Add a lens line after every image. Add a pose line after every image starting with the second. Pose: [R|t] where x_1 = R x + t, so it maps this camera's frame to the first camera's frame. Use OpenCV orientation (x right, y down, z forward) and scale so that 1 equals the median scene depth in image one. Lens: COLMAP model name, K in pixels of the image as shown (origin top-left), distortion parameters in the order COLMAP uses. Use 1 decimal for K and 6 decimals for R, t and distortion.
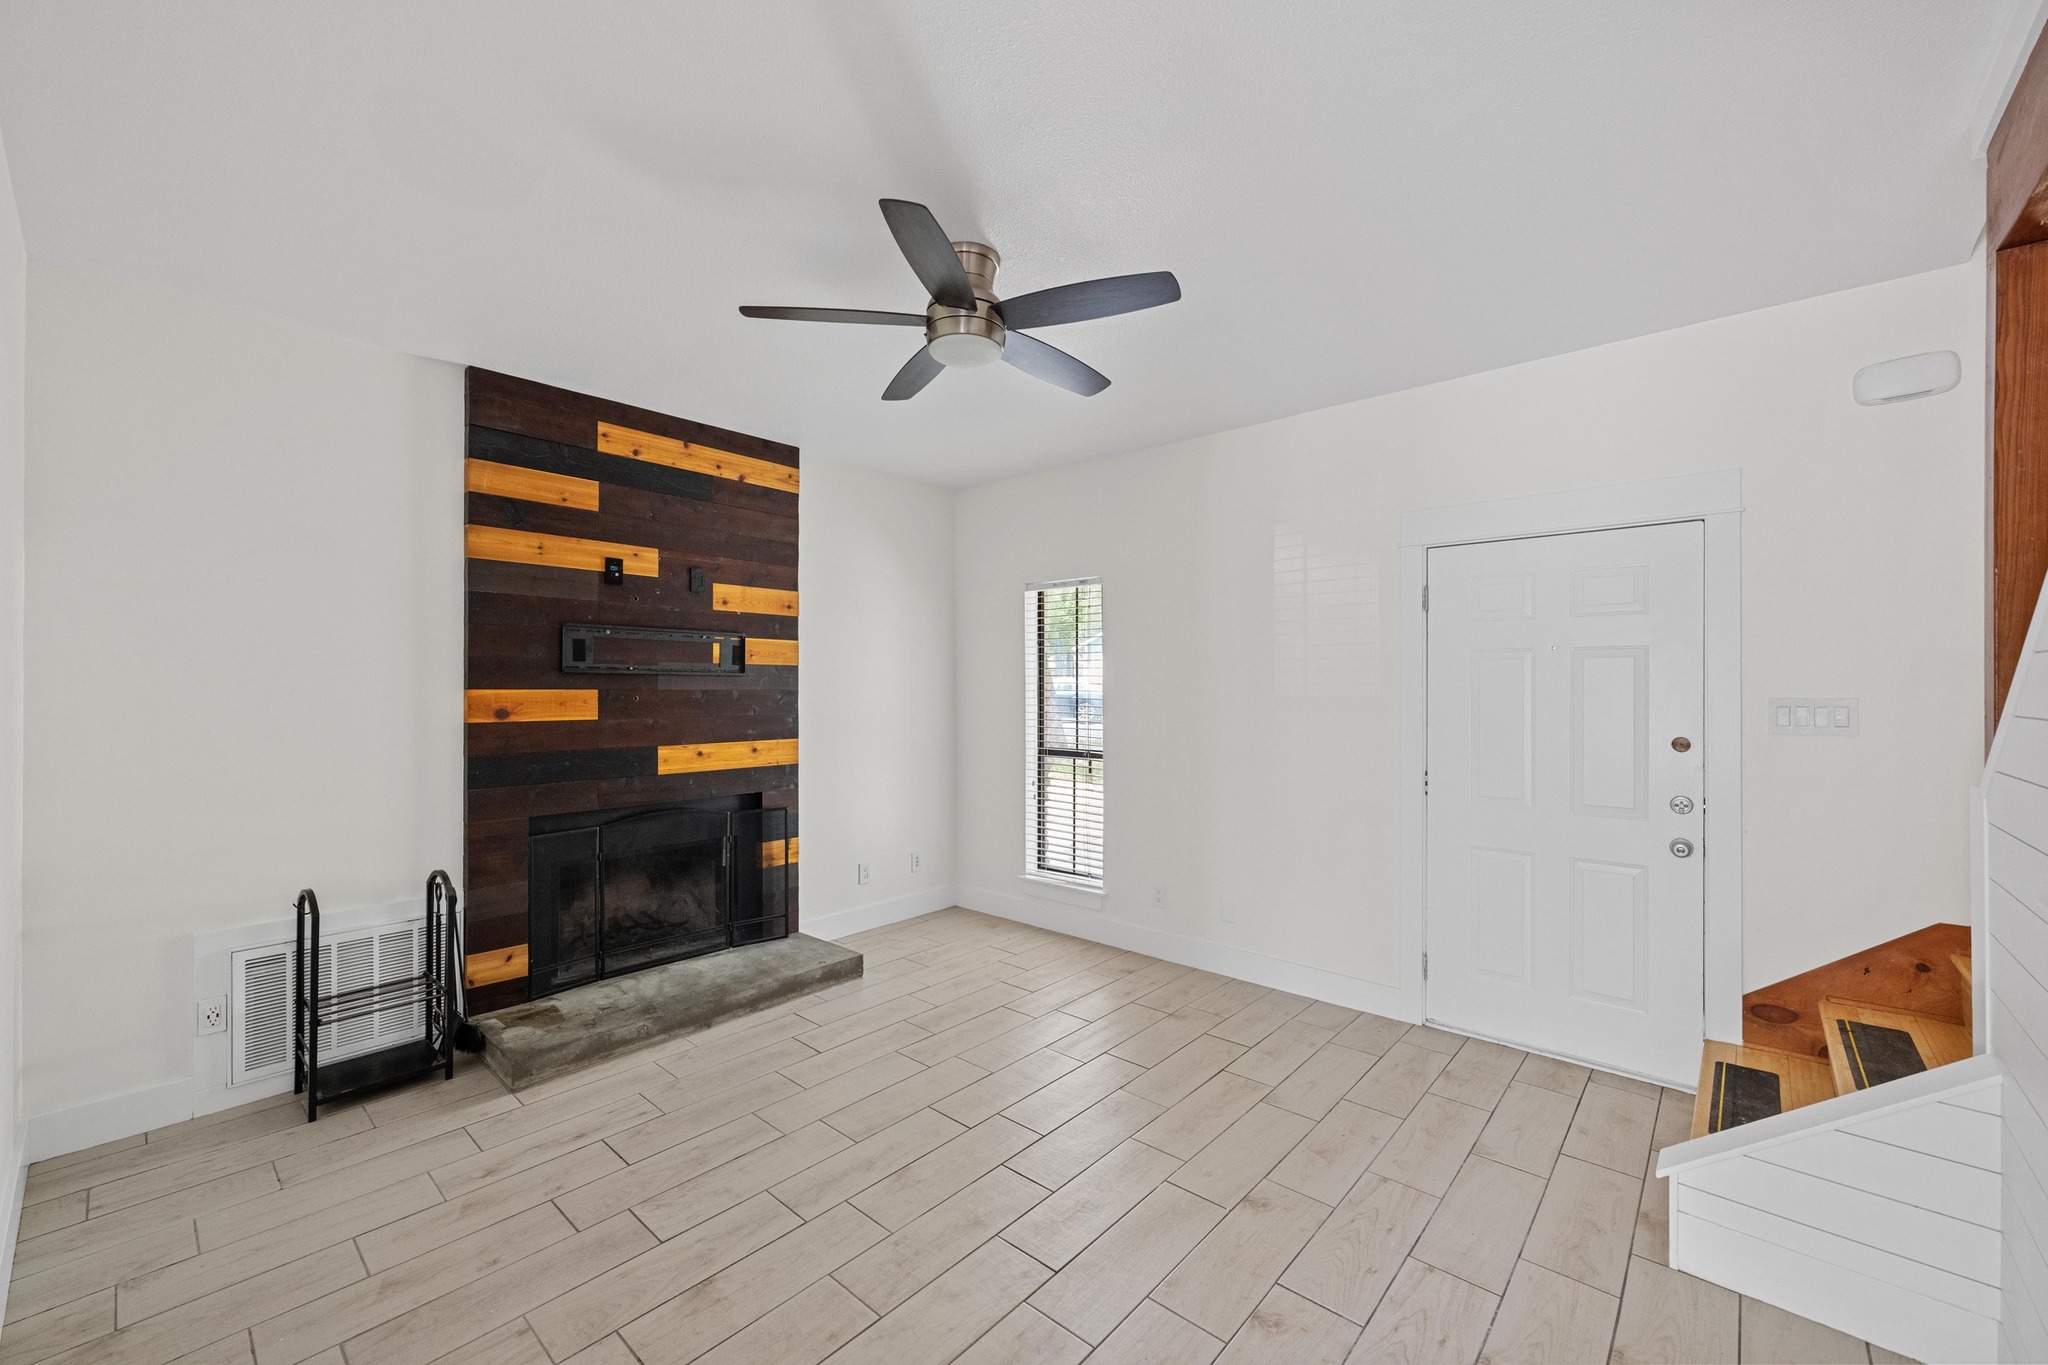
lens RADIAL K [[814.1, 0, 1025.5], [0, 814.1, 682.4], [0, 0, 1]] dist [-0.004025, 0.000008]
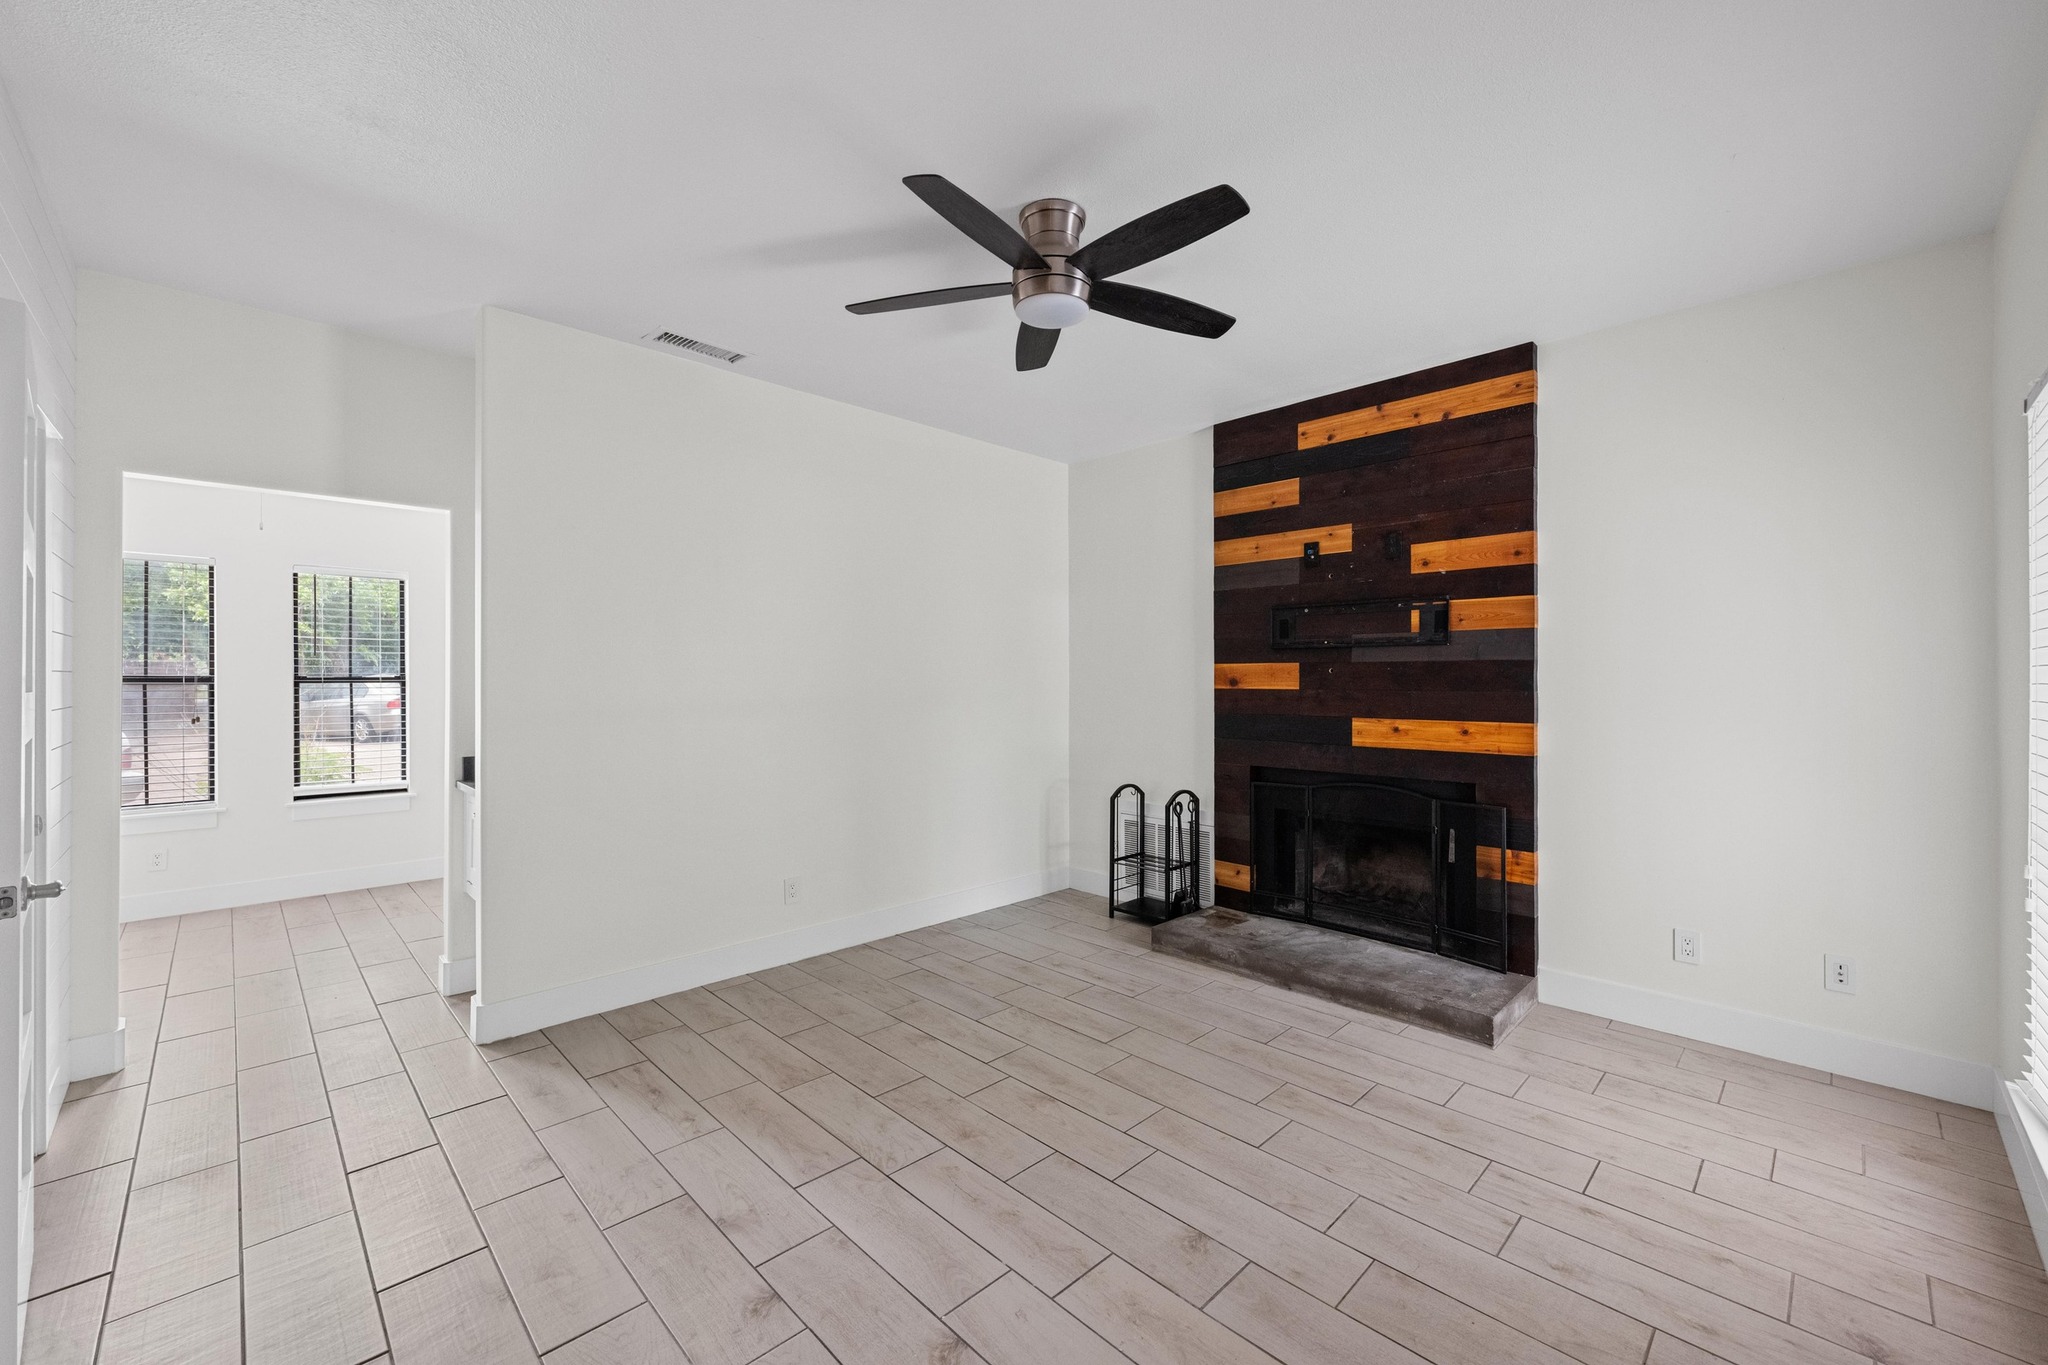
lens RADIAL K [[814.1, 0, 1025.5], [0, 814.1, 682.4], [0, 0, 1]] dist [-0.004025, 0.000008]
pose [[-0.070098, 0.003323, -0.997535, 0.609130], [0.006234, 0.999976, 0.002893, 0.029711], [0.997521, -0.006016, -0.070117, 0.687364]]
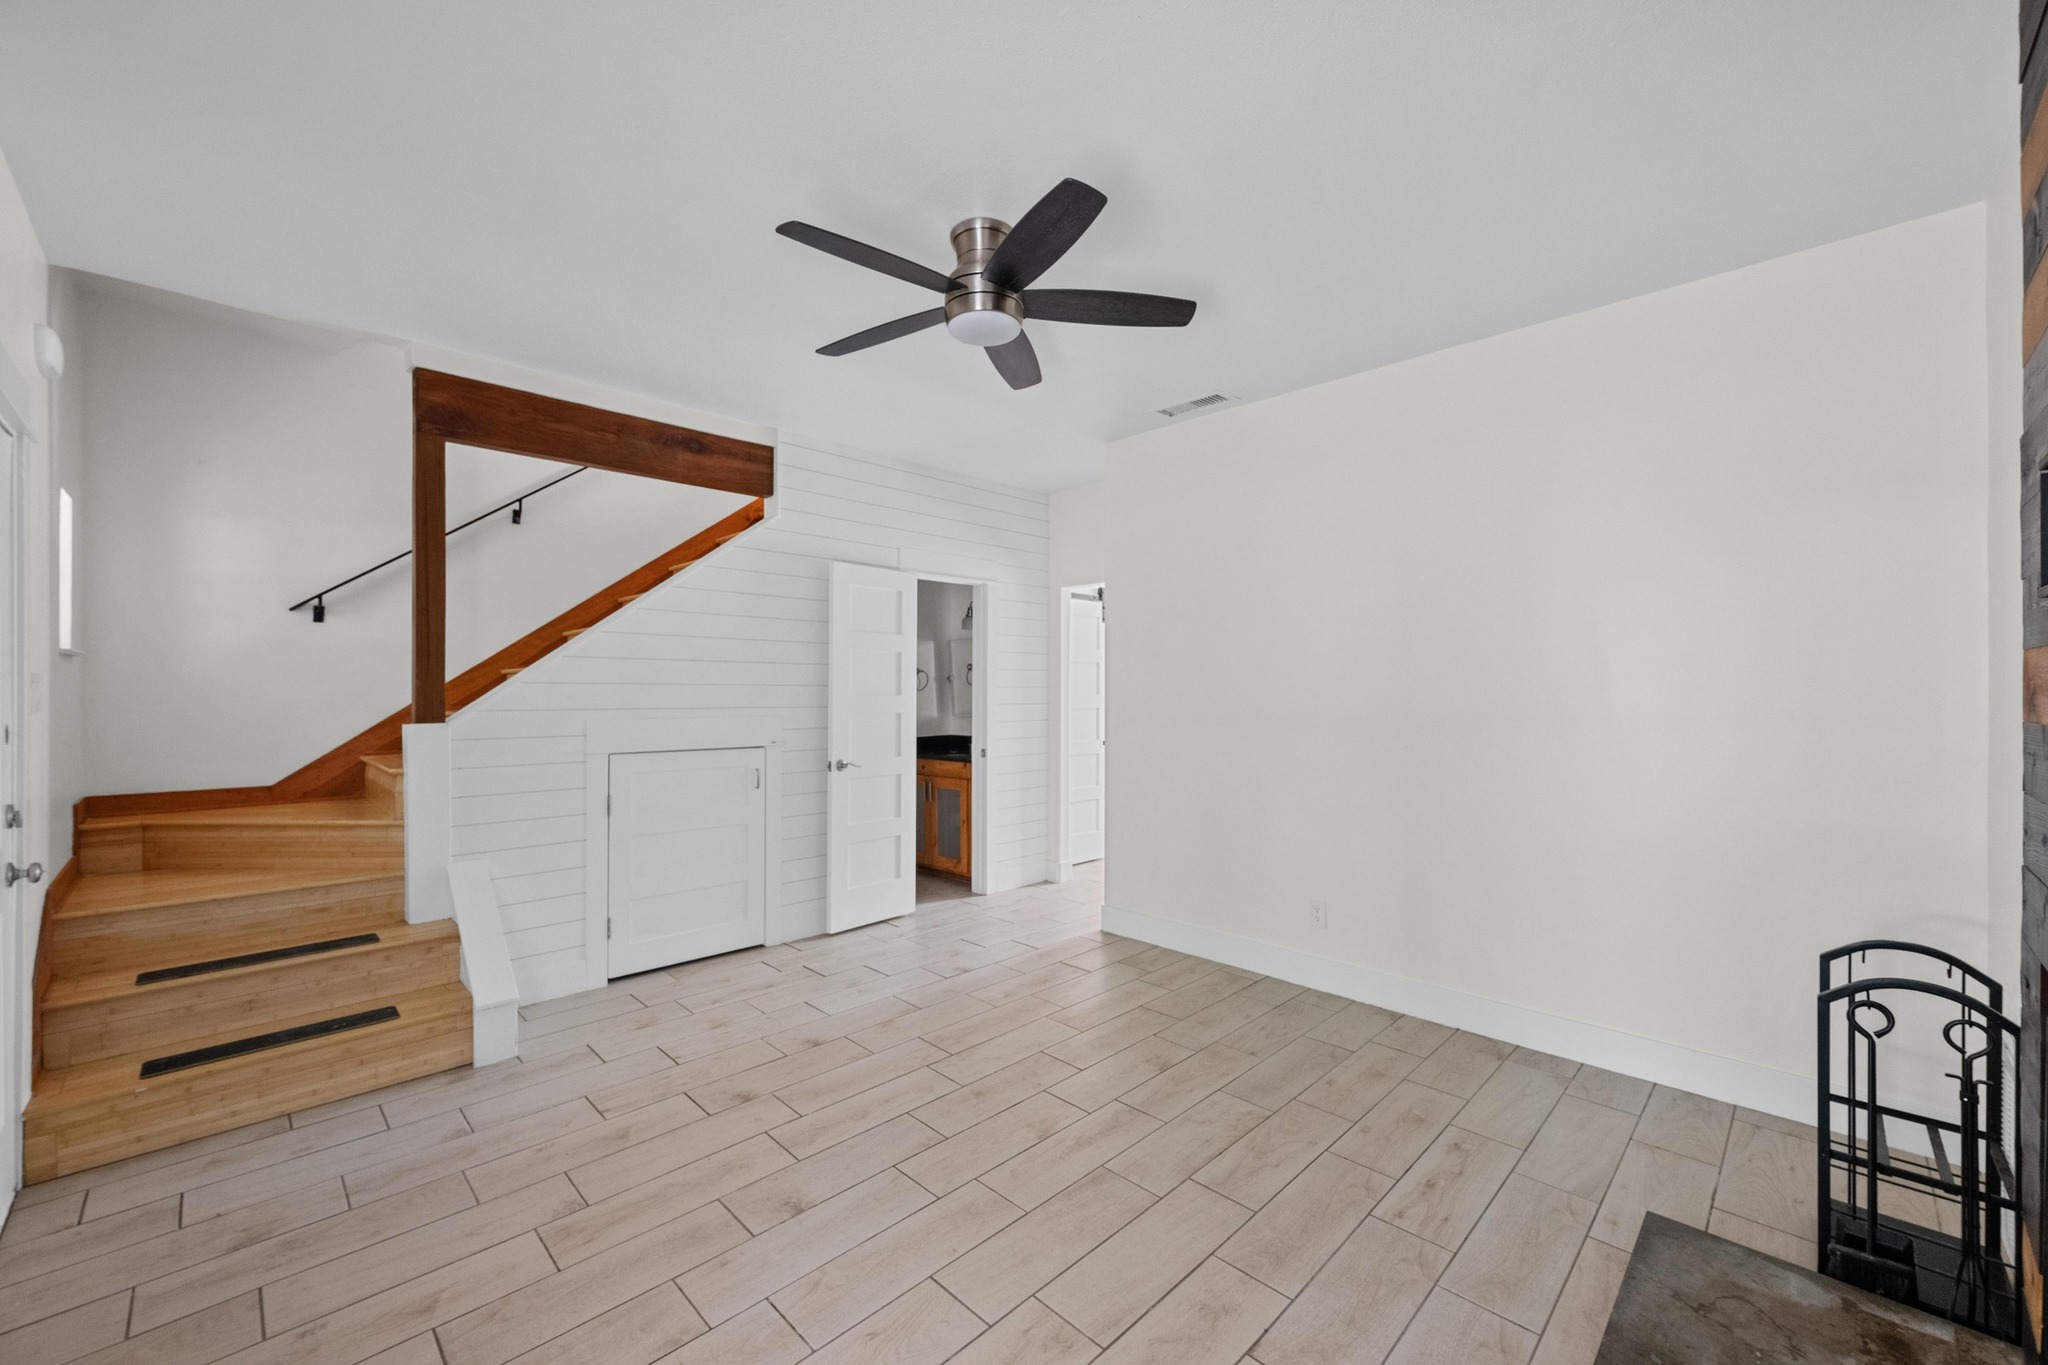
lens RADIAL K [[802.7, 0, 1027.1], [0, 802.7, 693.2], [0, 0, 1]] dist [0.000979, 0.000205]
pose [[-0.998322, -0.001844, 0.057878, -0.121832], [-0.001925, 0.999997, -0.001344, 0.030313], [-0.057875, -0.001453, -0.998323, 1.319464]]
